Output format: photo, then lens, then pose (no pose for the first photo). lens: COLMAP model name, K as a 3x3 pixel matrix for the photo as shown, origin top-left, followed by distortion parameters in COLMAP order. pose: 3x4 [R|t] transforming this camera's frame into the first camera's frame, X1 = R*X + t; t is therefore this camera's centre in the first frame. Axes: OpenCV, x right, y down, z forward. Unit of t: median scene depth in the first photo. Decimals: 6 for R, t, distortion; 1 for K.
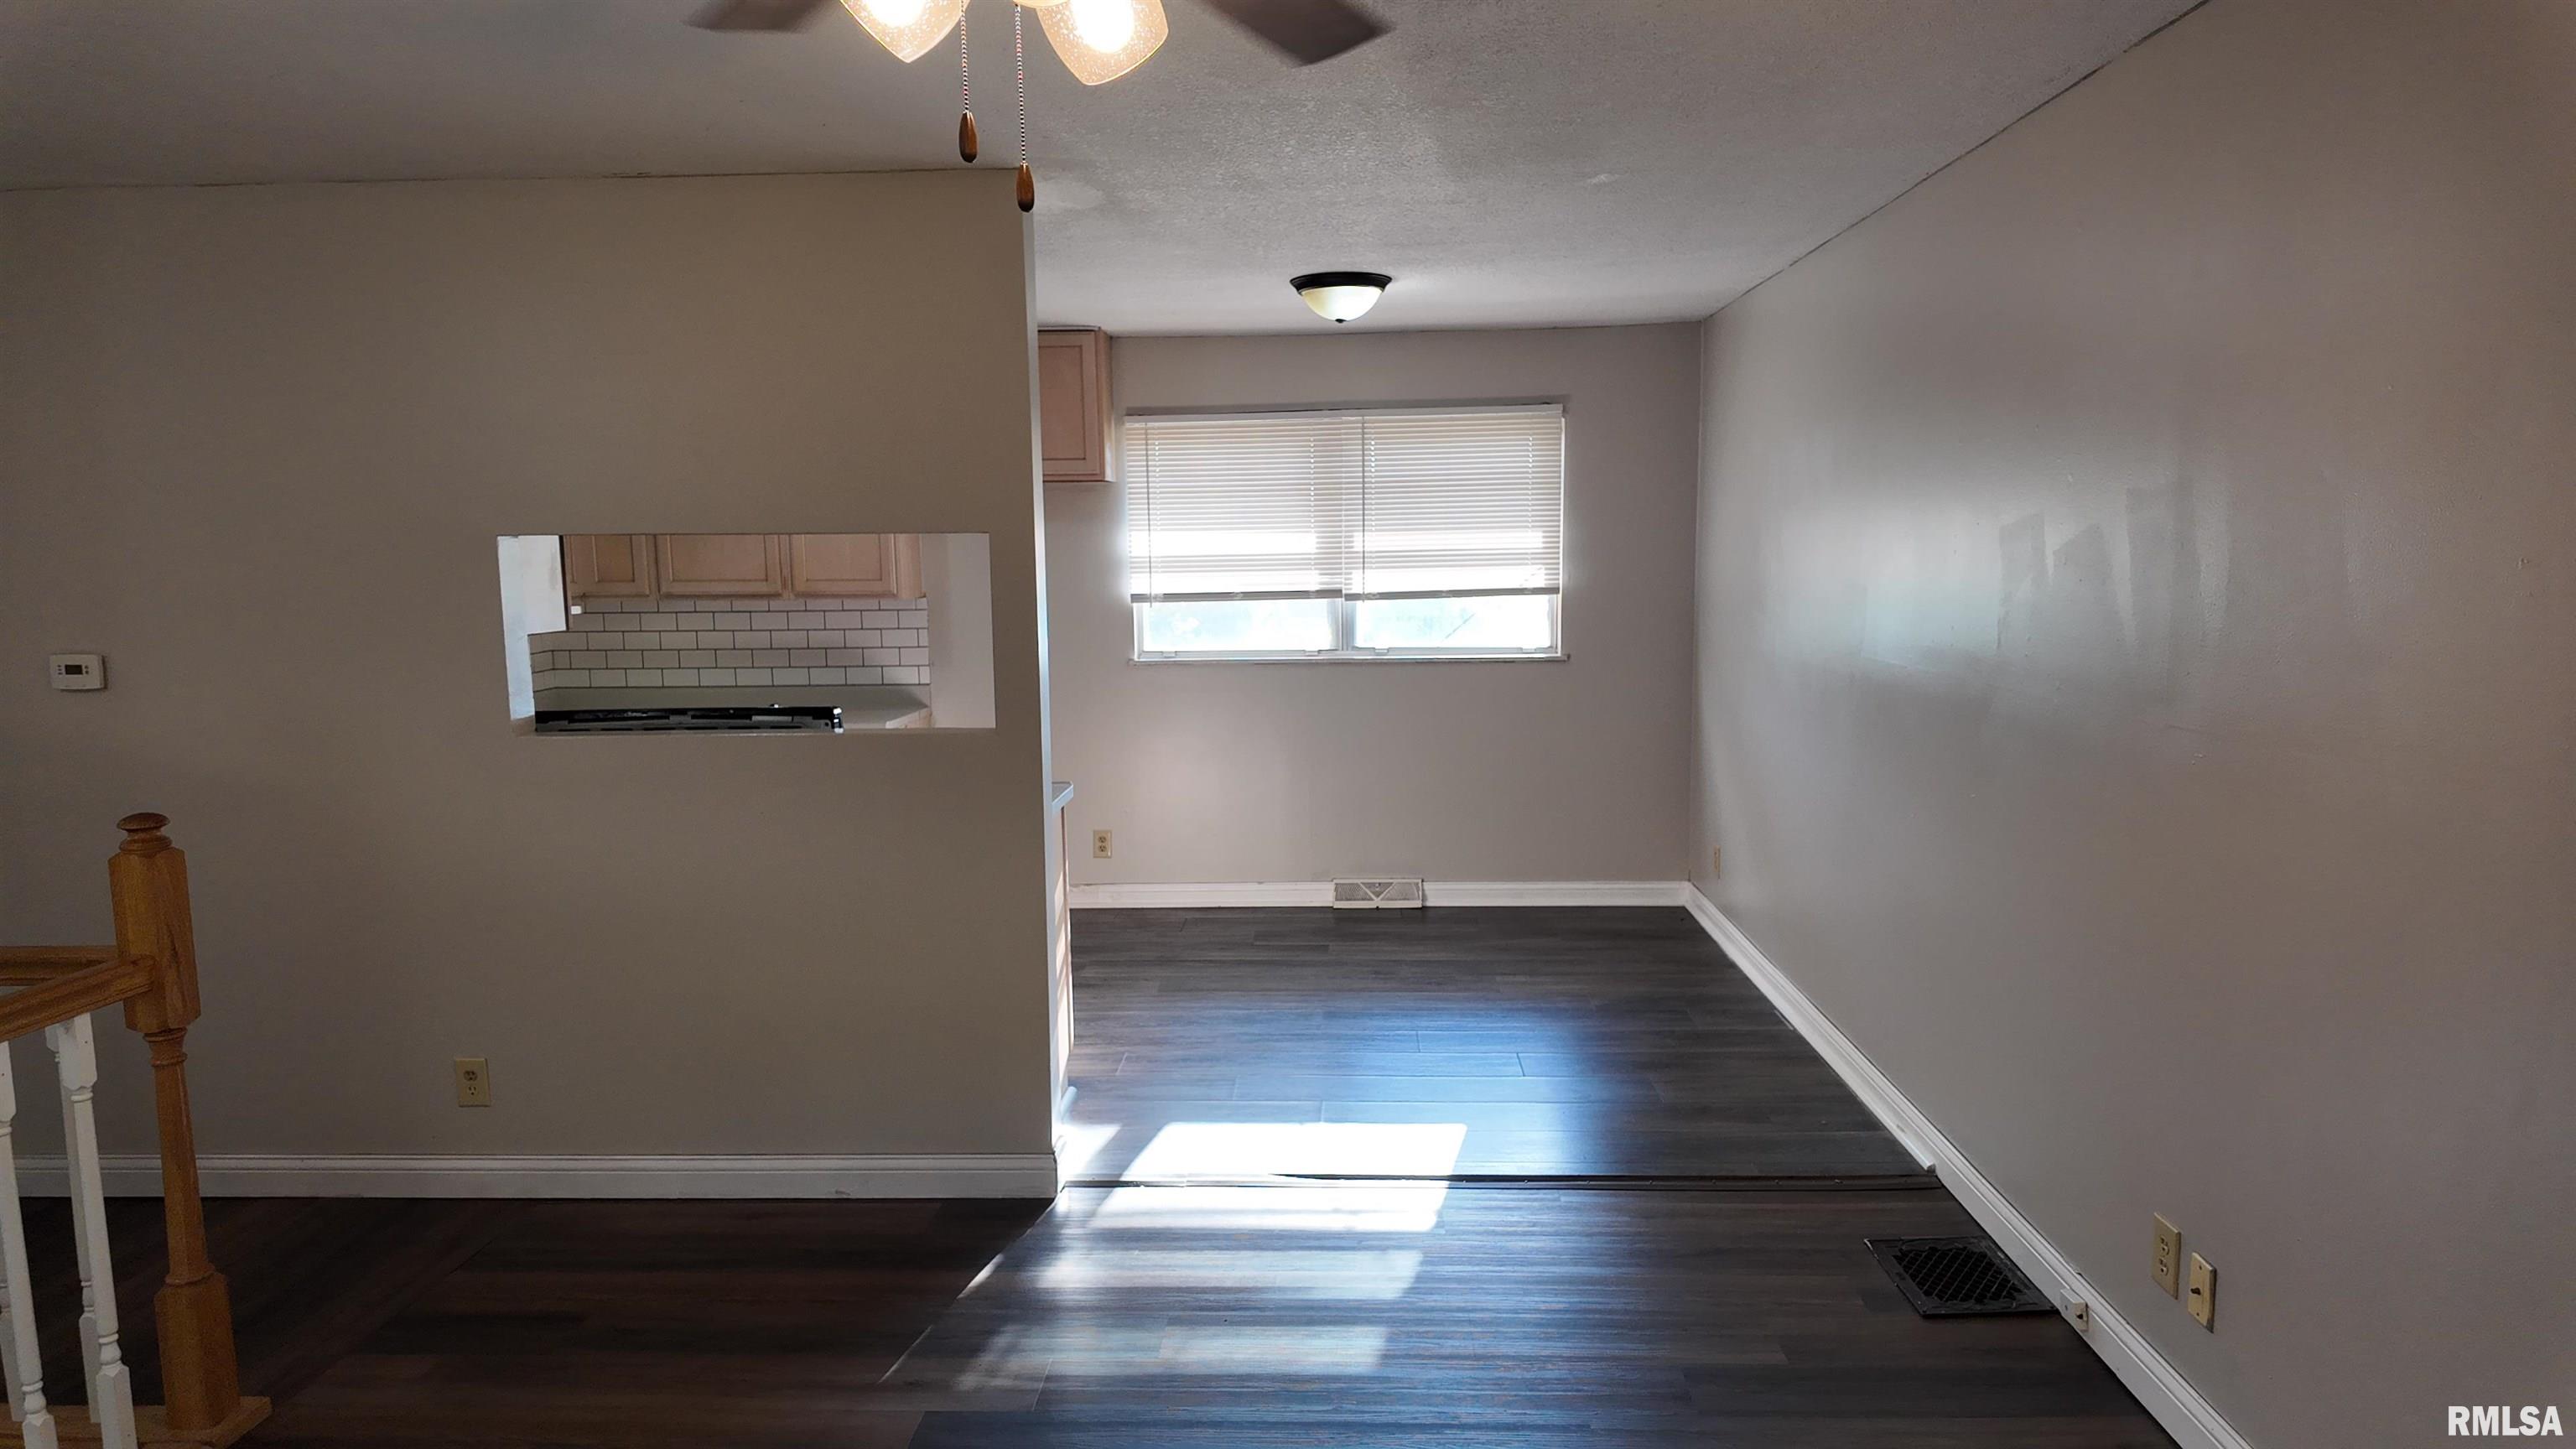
lens RADIAL K [[1468.1, 0, 1288.0], [0, 1468.1, 724.5], [0, 0, 1]] dist [0.021485, -0.027669]
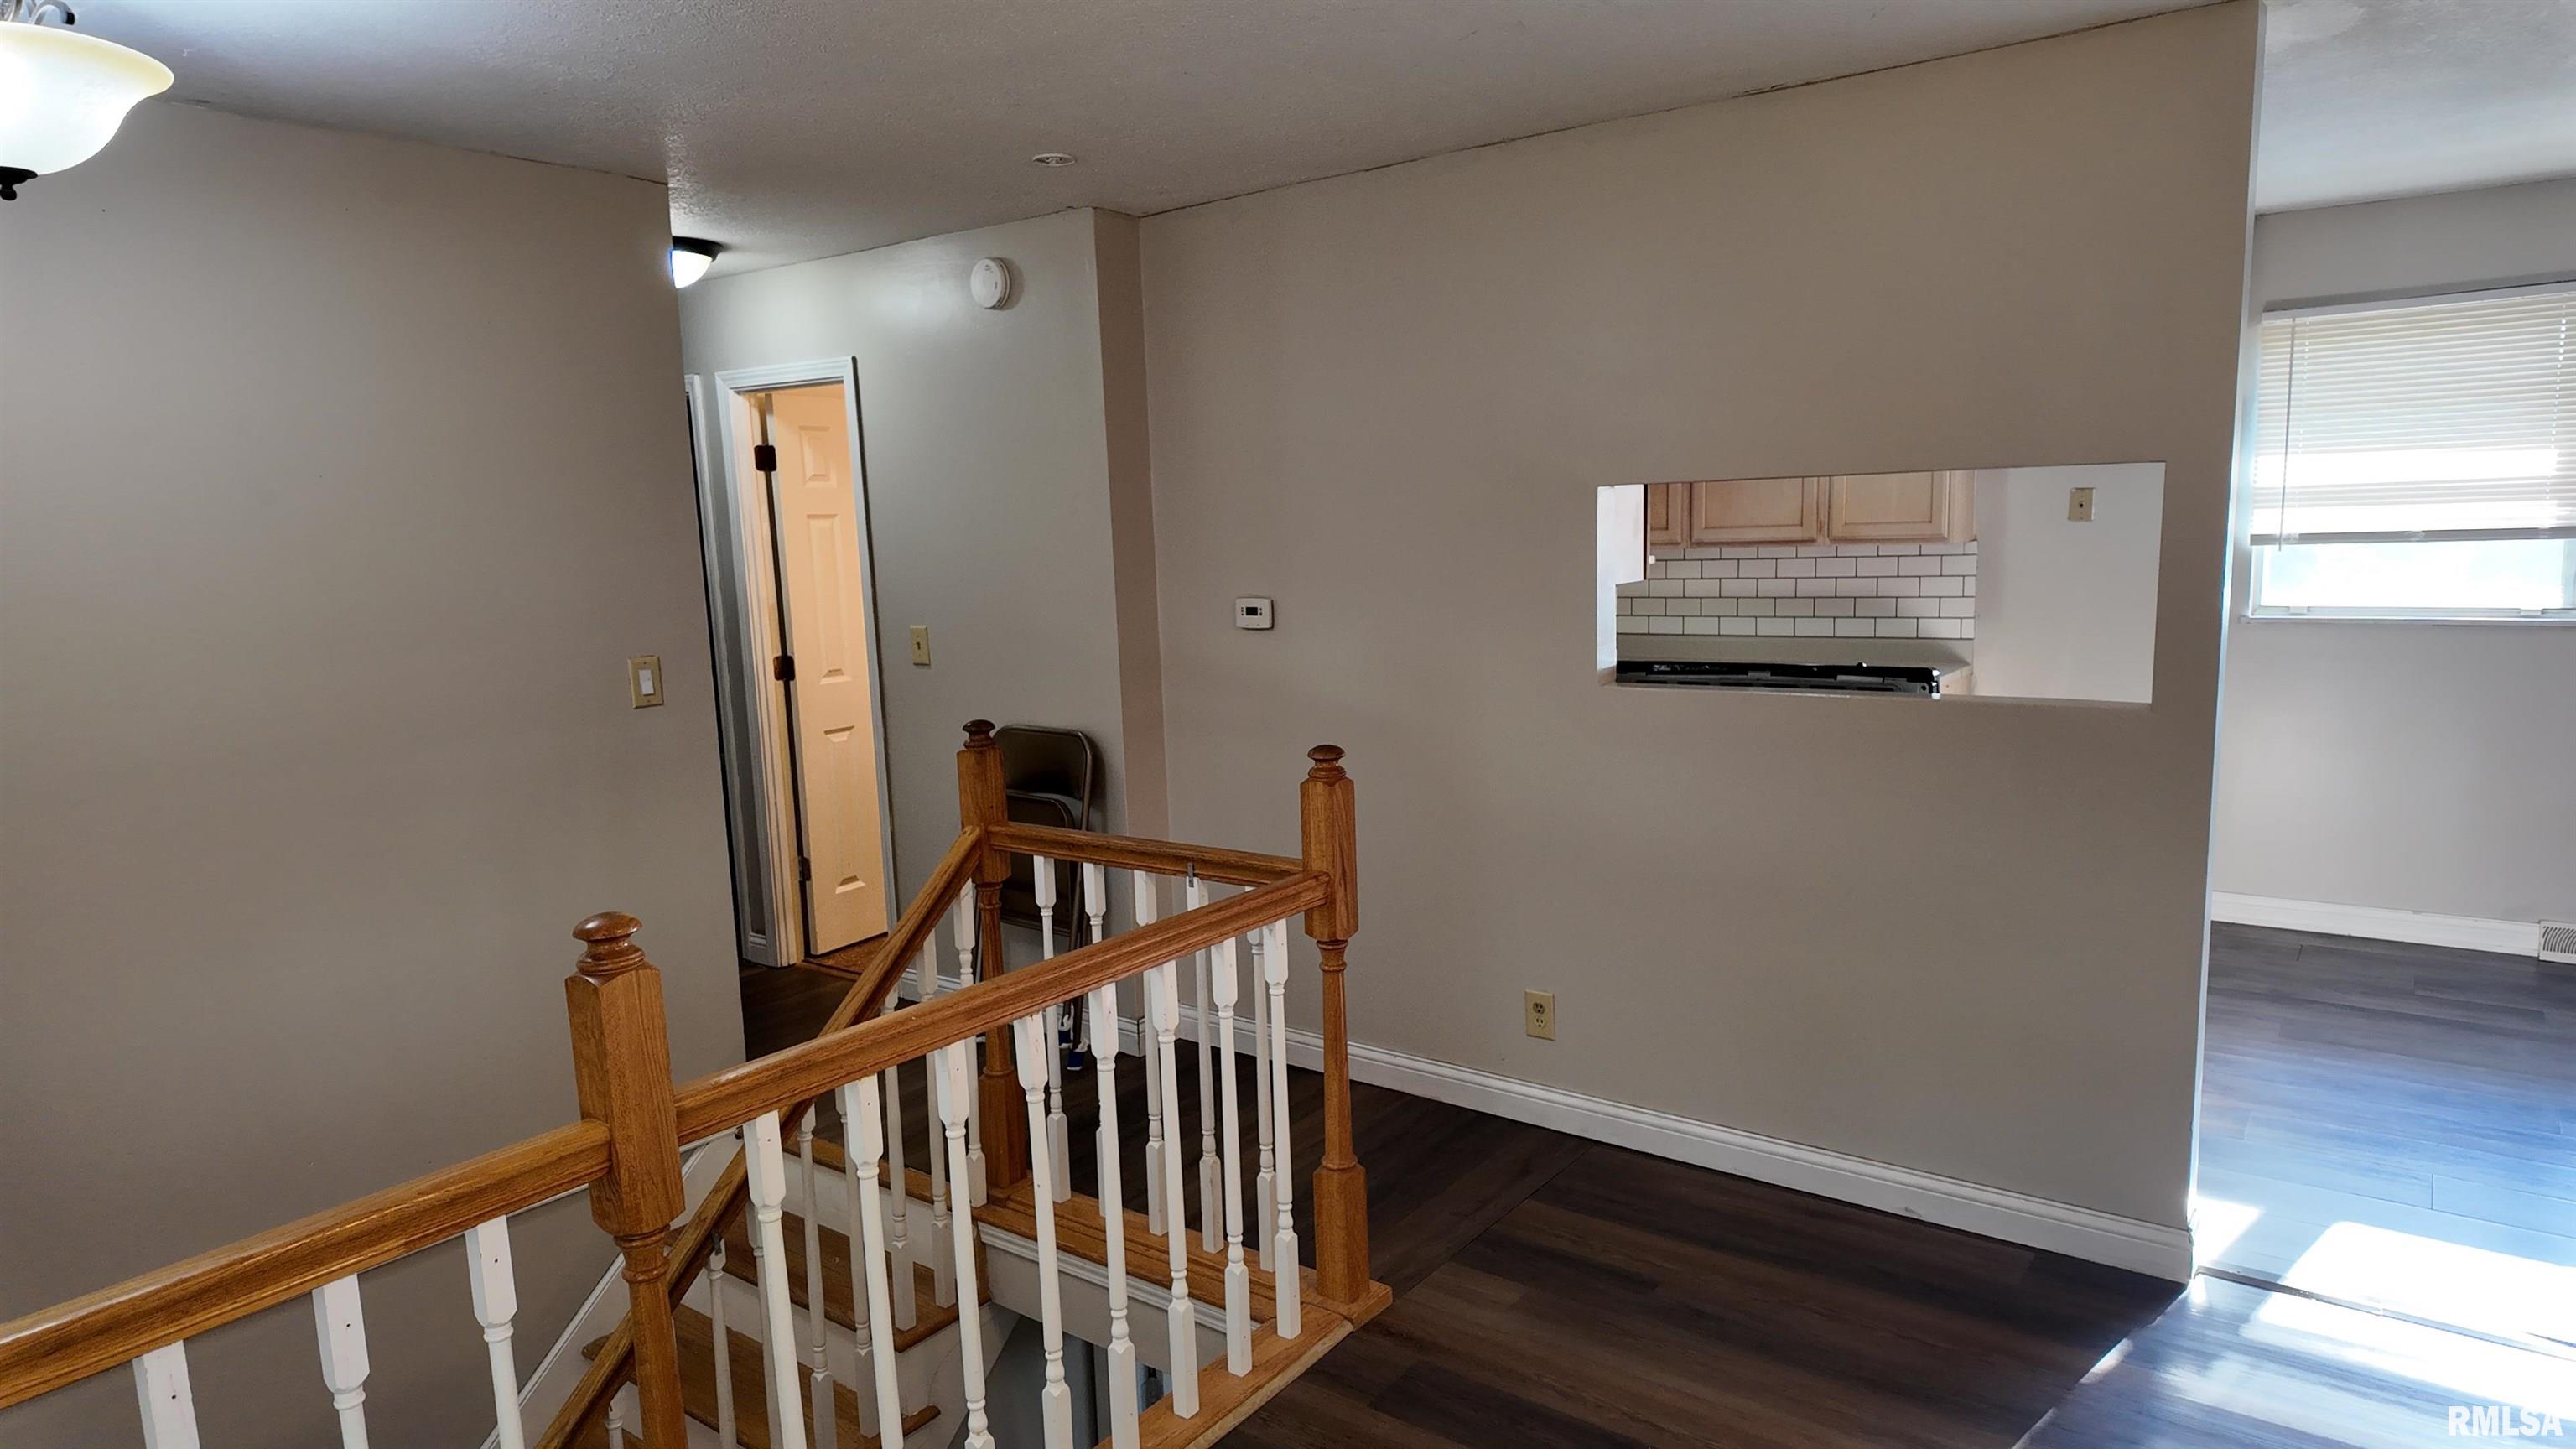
lens RADIAL K [[1481.2, 0, 1288.0], [0, 1481.2, 724.5], [0, 0, 1]] dist [0.054327, -0.057259]
pose [[0.818688, 0.063527, -0.570714, -0.108063], [-0.042240, 0.997832, 0.050477, -0.007272], [0.572683, -0.017218, 0.819596, 0.041621]]
